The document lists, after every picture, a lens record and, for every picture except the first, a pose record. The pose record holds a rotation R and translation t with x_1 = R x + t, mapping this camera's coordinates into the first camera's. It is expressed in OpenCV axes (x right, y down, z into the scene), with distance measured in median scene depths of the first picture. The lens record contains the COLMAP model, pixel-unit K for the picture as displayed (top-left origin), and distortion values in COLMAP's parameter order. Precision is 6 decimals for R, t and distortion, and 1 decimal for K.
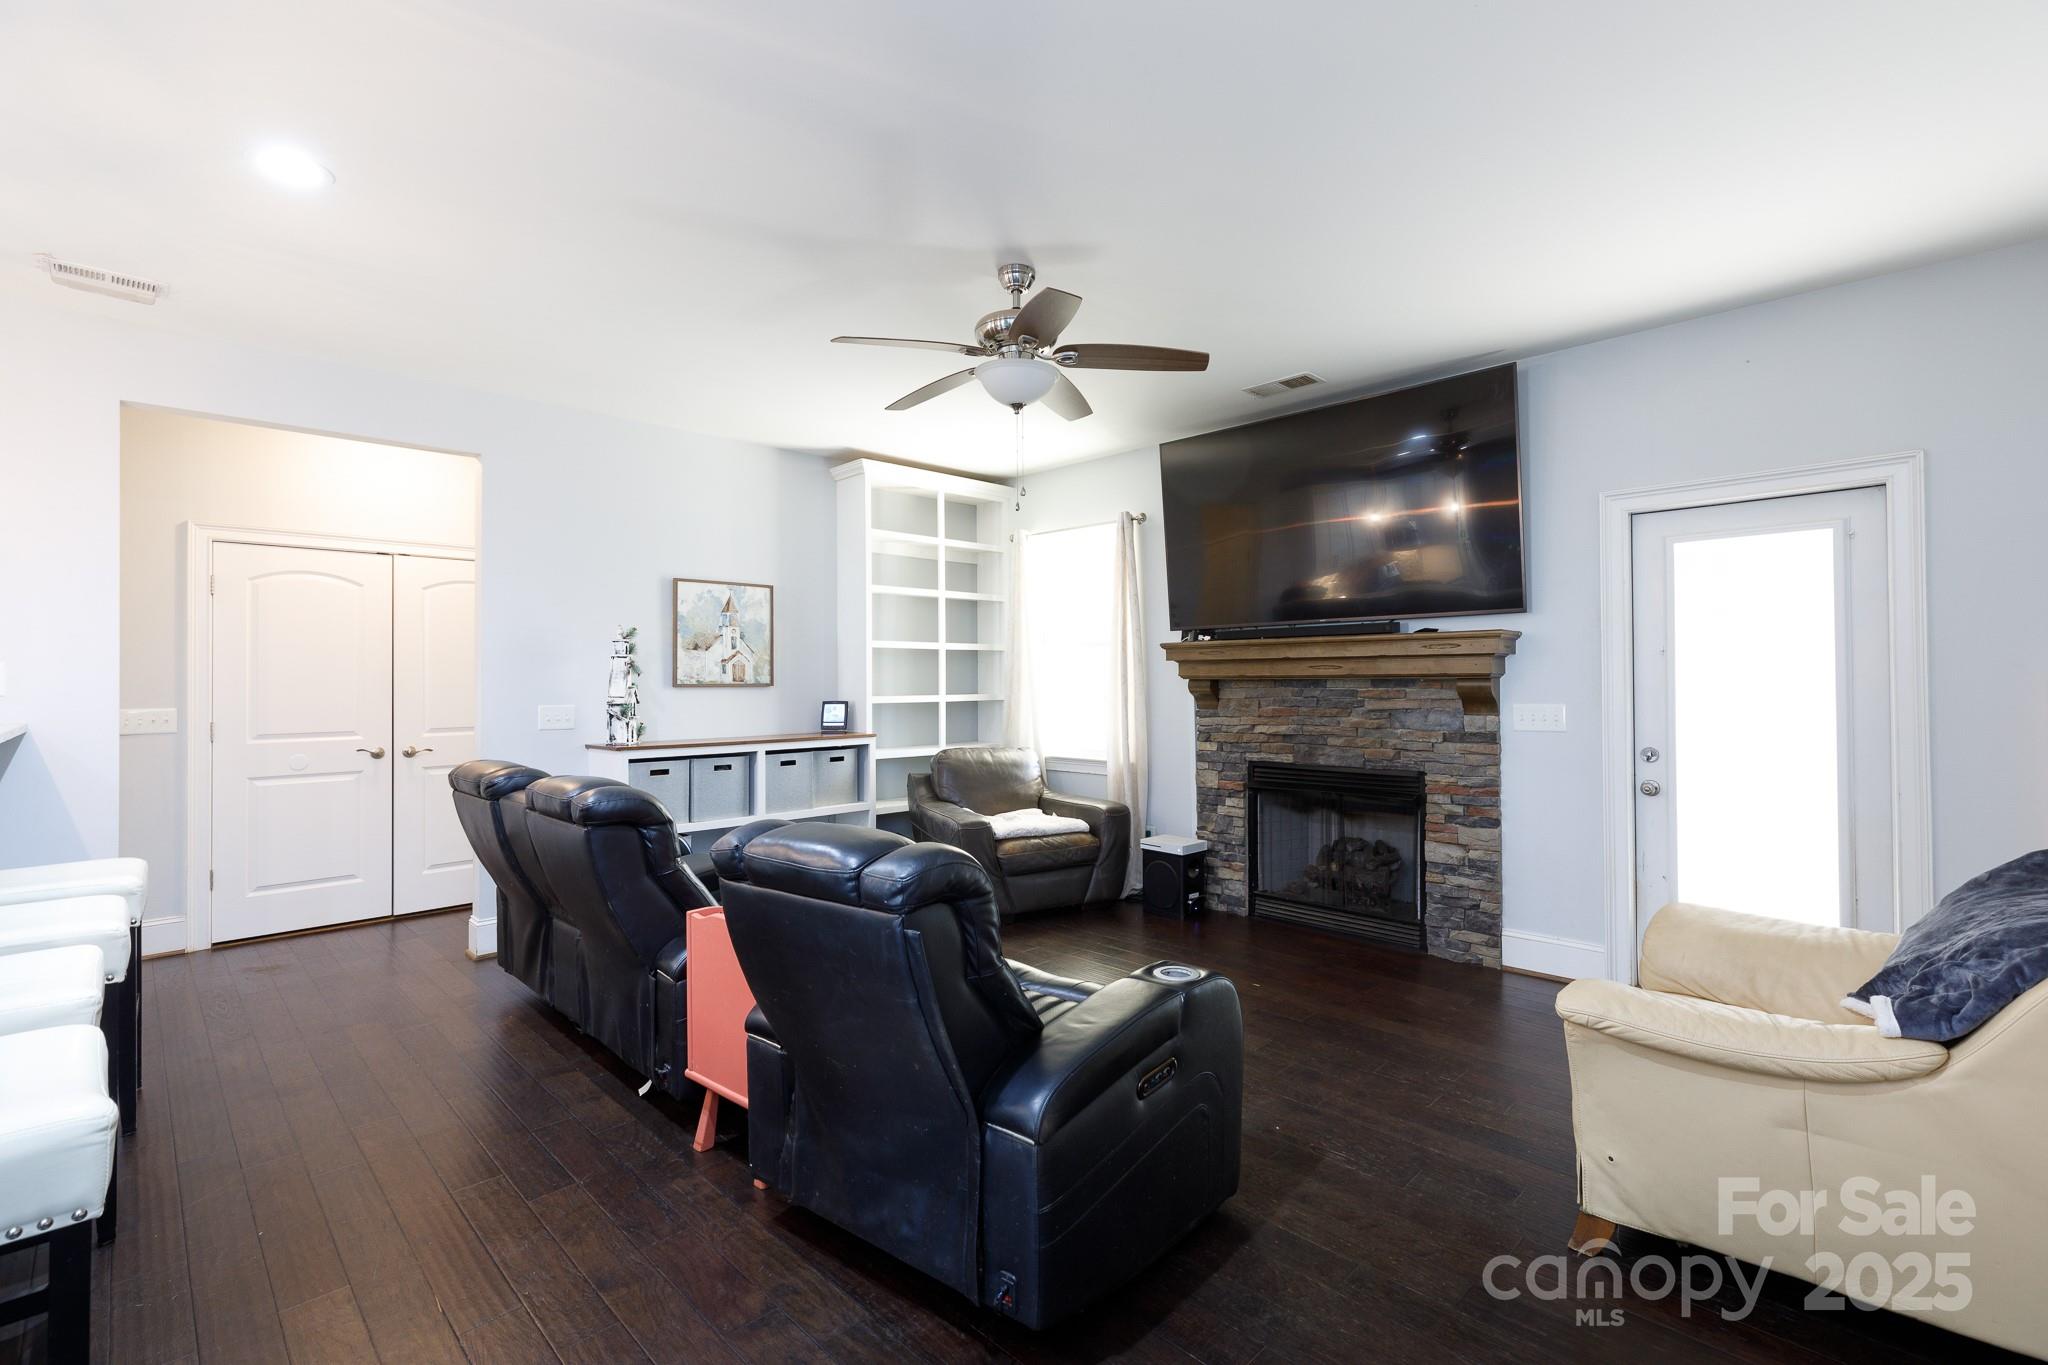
lens RADIAL K [[908.7, 0, 1027.6], [0, 908.7, 673.2], [0, 0, 1]] dist [-0.003286, 0.000028]
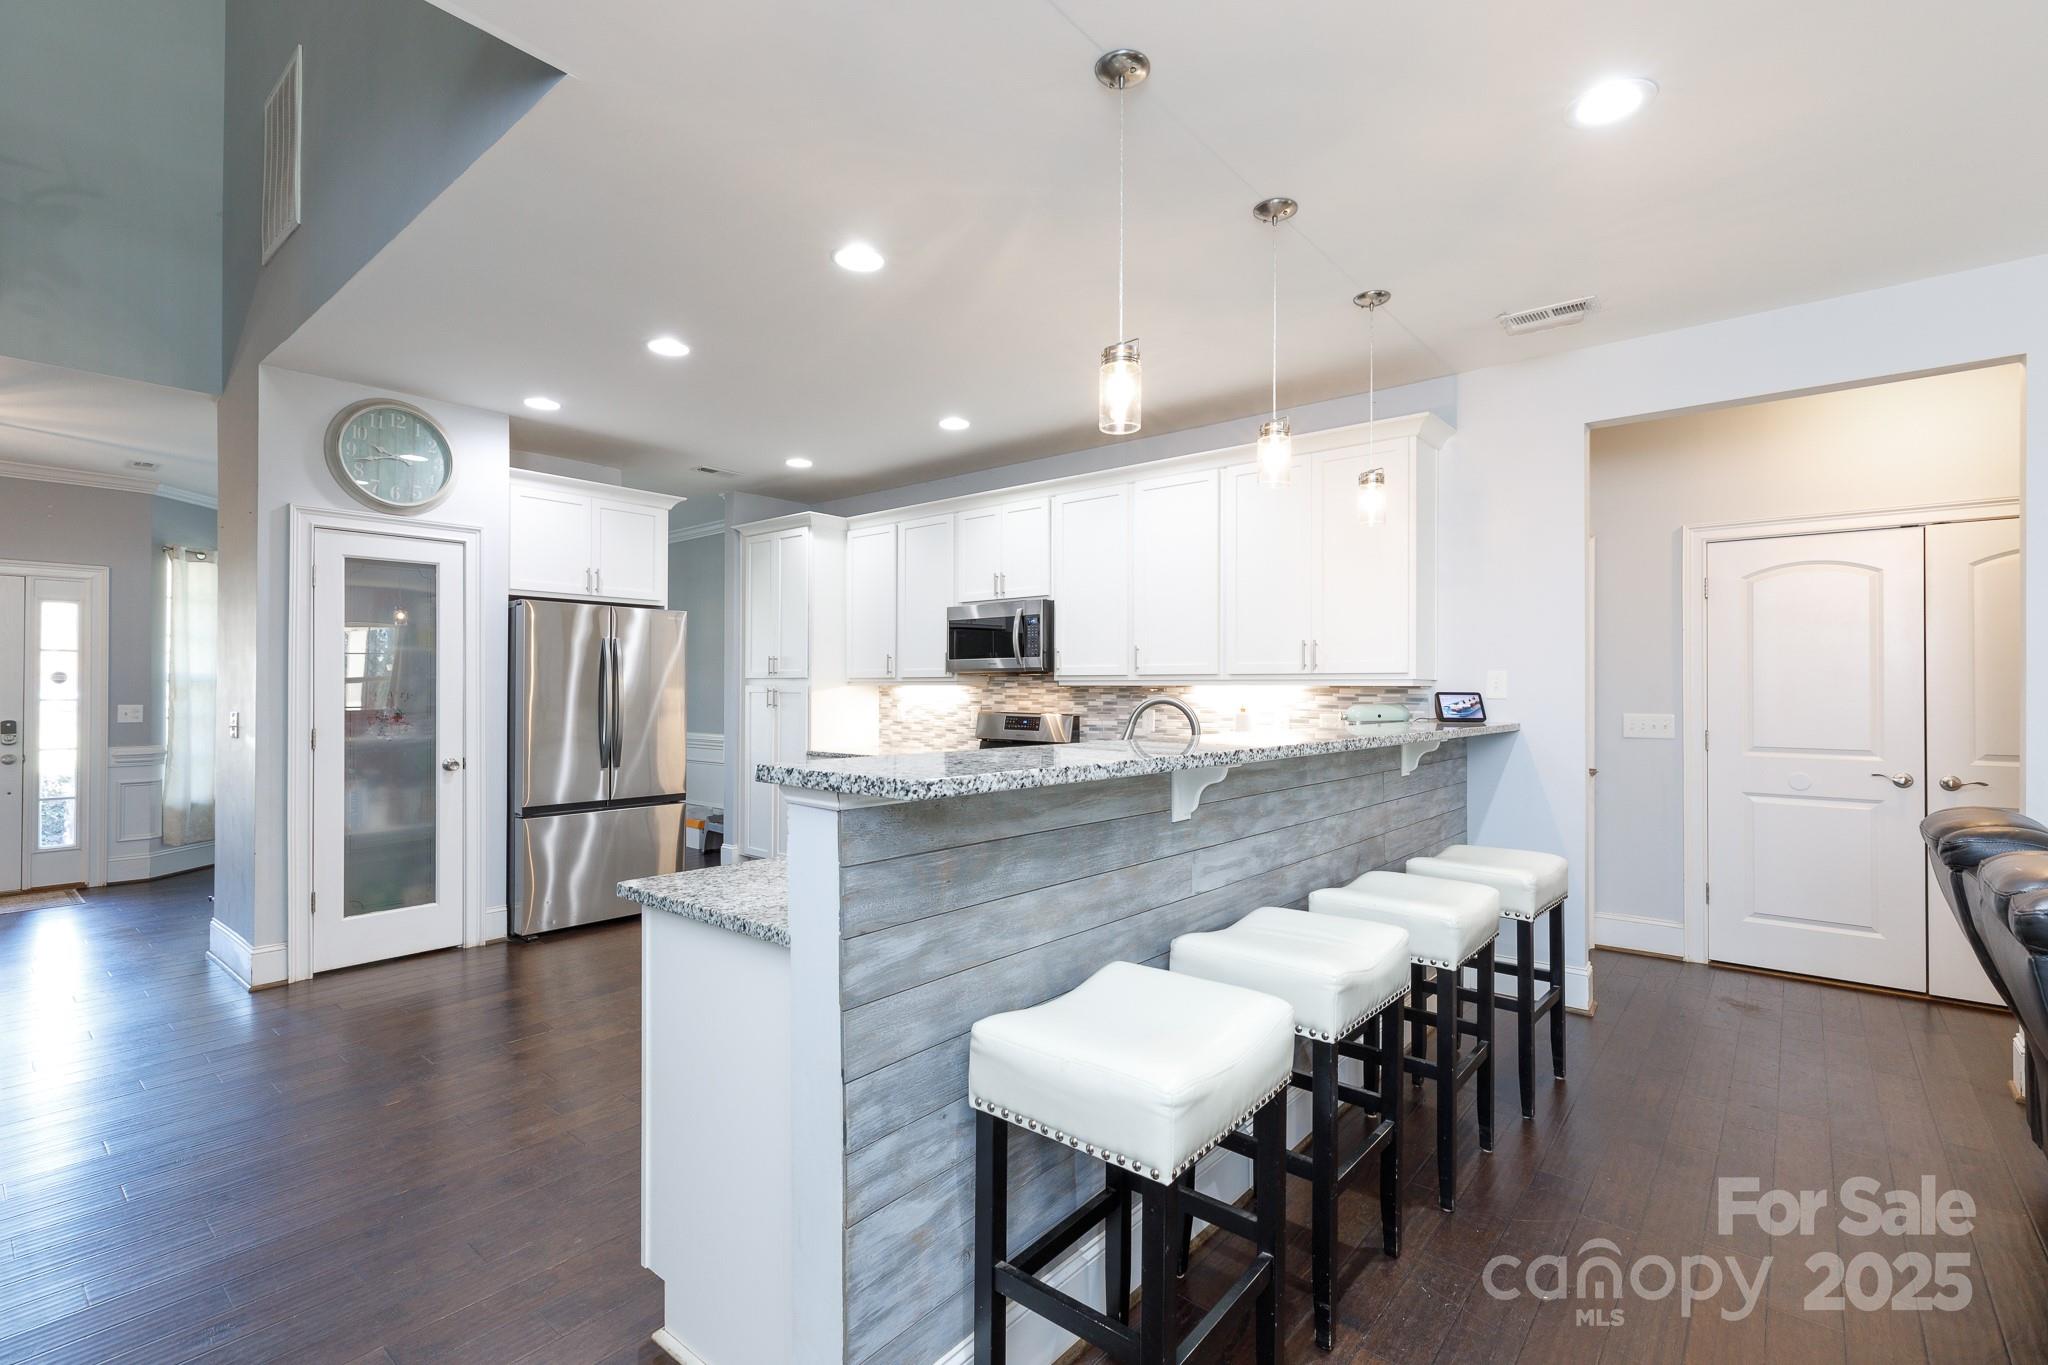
lens RADIAL K [[920.6, 0, 1025.6], [0, 920.6, 680.2], [0, 0, 1]] dist [-0.000476, 0.000892]
pose [[0.086601, -0.001112, -0.996242, 0.013060], [0.003802, 0.999992, -0.000786, -0.001027], [0.996236, -0.003720, 0.086605, 0.175019]]
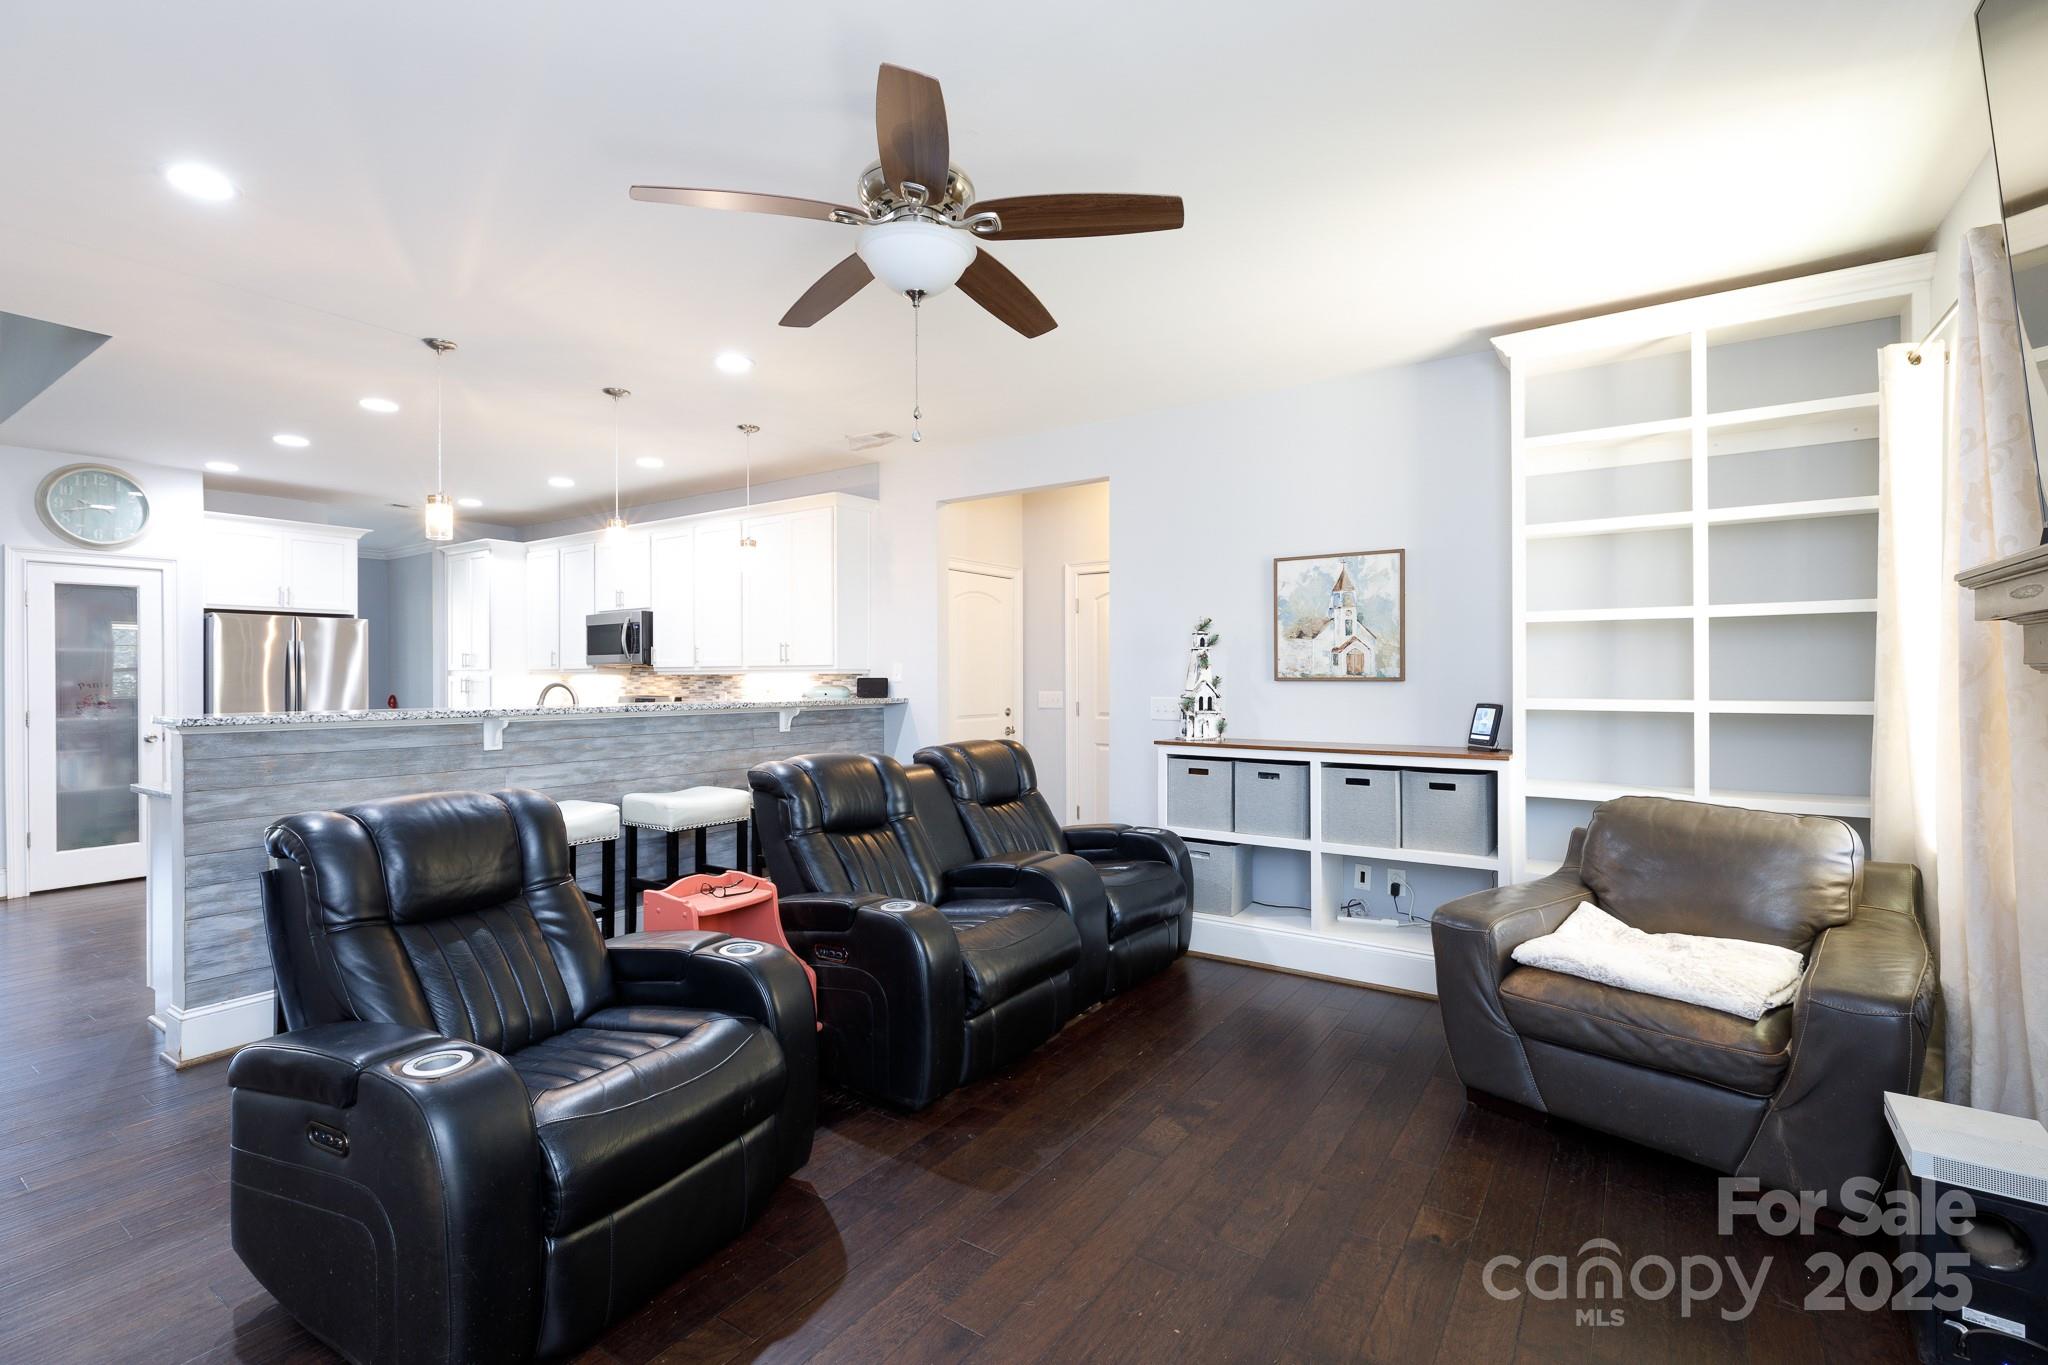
lens RADIAL K [[908.7, 0, 1027.6], [0, 908.7, 673.2], [0, 0, 1]] dist [-0.003286, 0.000028]
pose [[0.191467, 0.004076, -0.981491, 0.442029], [0.011102, 0.999918, 0.006318, -0.000588], [0.981436, -0.012106, 0.191406, 0.589548]]
